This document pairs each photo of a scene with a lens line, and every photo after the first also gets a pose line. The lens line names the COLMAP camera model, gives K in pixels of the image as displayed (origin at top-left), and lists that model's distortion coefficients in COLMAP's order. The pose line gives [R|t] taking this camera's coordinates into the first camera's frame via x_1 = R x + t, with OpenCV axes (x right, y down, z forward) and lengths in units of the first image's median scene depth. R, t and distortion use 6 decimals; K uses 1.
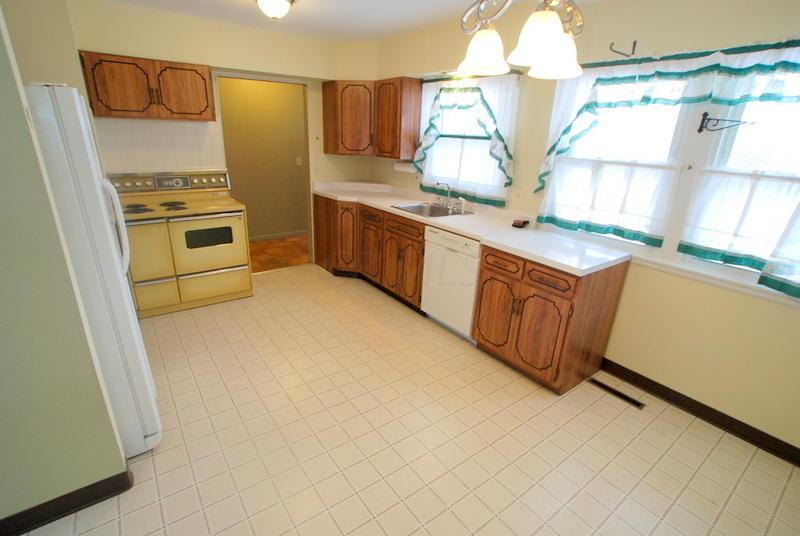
lens RADIAL K [[383.2, 0, 399.2], [0, 383.2, 278.7], [0, 0, 1]] dist [-0.073240, 0.033926]
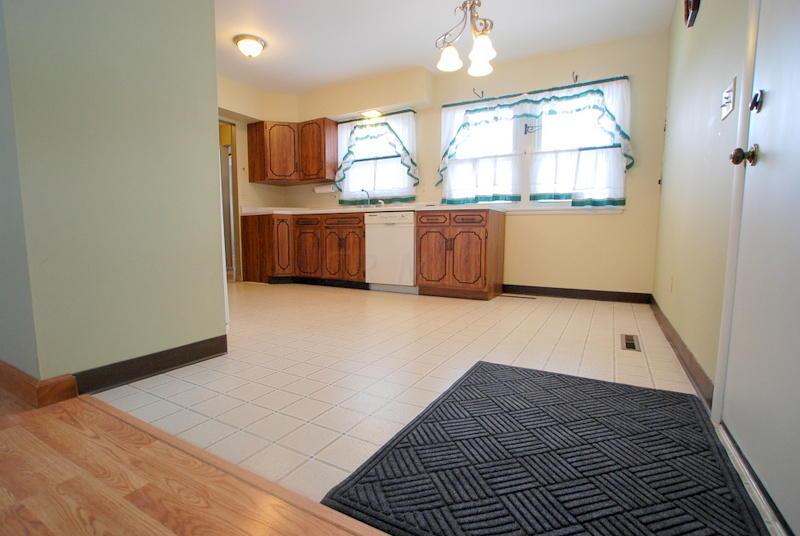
lens RADIAL K [[383.2, 0, 399.2], [0, 383.2, 278.7], [0, 0, 1]] dist [-0.073240, 0.033926]
pose [[0.910281, -0.083349, 0.405513, -0.383071], [0.178145, 0.963058, -0.201948, 0.373048], [-0.373701, 0.256070, 0.891502, -0.167262]]
